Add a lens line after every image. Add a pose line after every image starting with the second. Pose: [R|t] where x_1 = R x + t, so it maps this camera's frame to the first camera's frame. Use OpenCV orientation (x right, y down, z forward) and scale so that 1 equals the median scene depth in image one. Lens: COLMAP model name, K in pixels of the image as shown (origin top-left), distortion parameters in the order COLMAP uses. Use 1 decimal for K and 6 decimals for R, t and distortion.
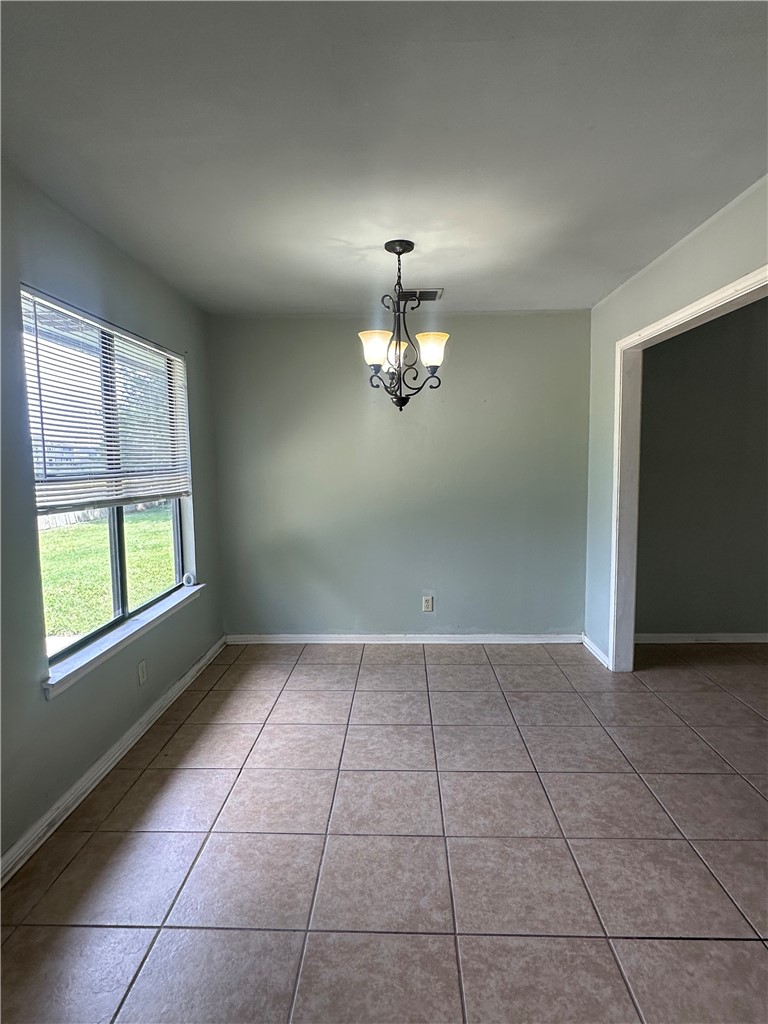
lens RADIAL K [[571.4, 0, 382.5], [0, 571.4, 516.4], [0, 0, 1]] dist [-0.002291, 0.000538]
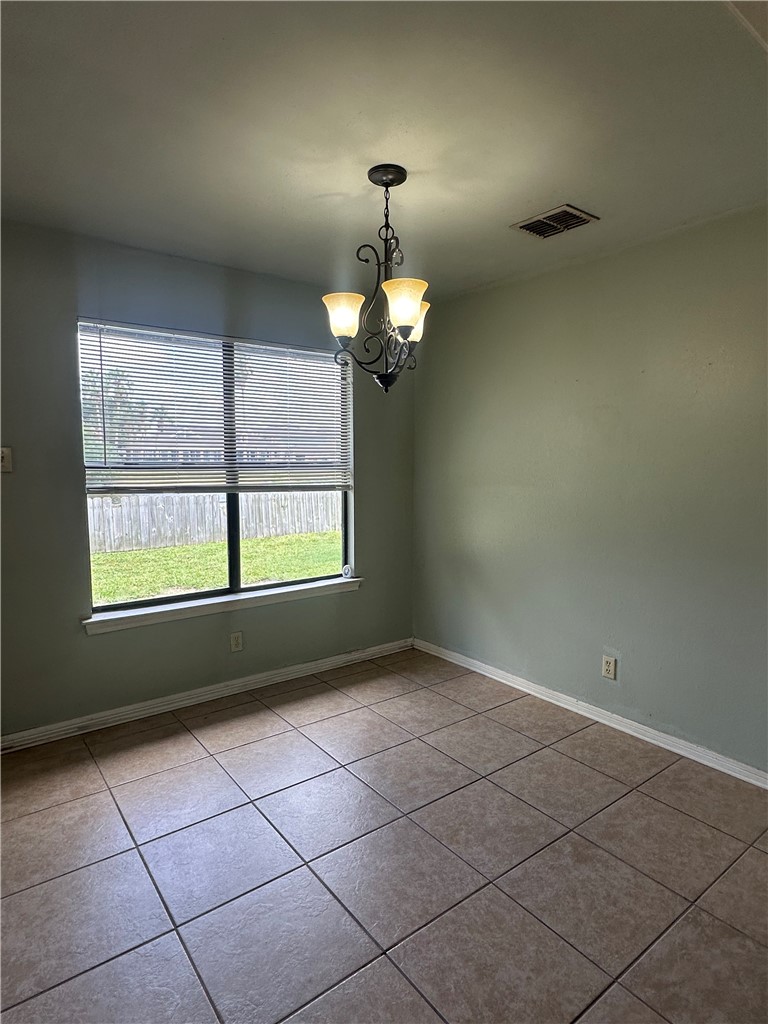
lens RADIAL K [[571.4, 0, 382.5], [0, 571.4, 516.4], [0, 0, 1]] dist [-0.002291, 0.000538]
pose [[0.633714, 0.092773, -0.767984, 0.509841], [-0.089774, 0.994894, 0.046105, -0.043616], [0.768341, 0.039727, 0.638807, 0.414575]]
